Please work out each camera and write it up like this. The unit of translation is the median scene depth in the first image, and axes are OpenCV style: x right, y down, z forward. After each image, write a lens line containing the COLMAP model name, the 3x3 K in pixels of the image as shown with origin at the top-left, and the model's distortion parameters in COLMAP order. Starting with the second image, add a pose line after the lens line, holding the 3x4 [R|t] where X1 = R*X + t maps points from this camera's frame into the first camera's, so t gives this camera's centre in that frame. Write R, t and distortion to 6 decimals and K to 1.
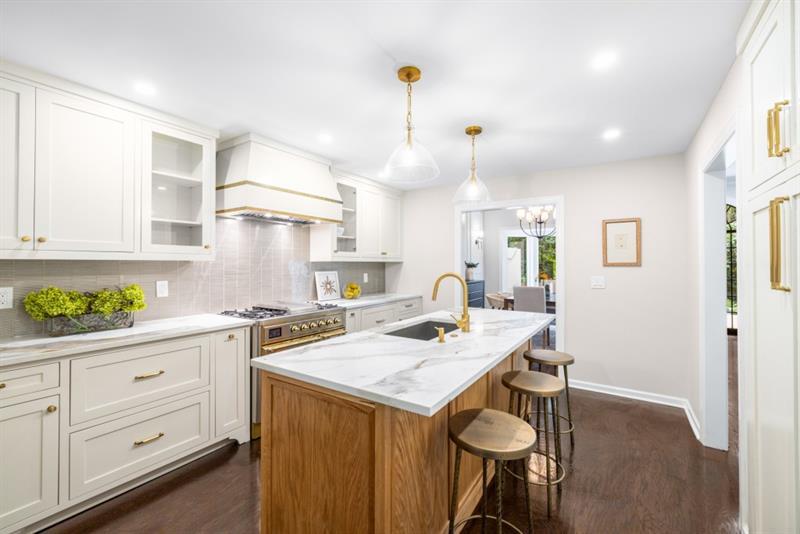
lens RADIAL K [[337.7, 0, 400.0], [0, 337.7, 267.0], [0, 0, 1]] dist [-0.000754, 0.000011]
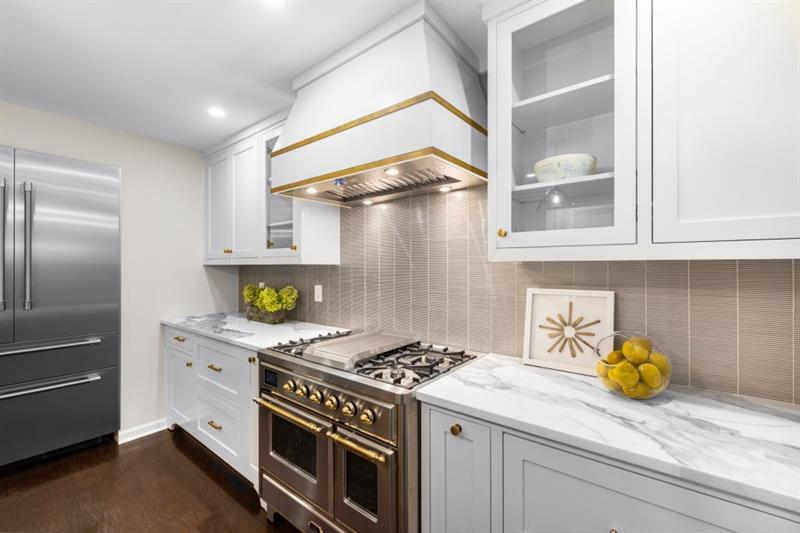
lens RADIAL K [[337.7, 0, 400.0], [0, 337.7, 266.5], [0, 0, 1]] dist [-0.000754, 0.000011]
pose [[-0.096959, 0.004878, -0.995276, 0.158620], [-0.003295, 0.999981, 0.005223, -0.012559], [0.995283, 0.003786, -0.096941, 0.871954]]
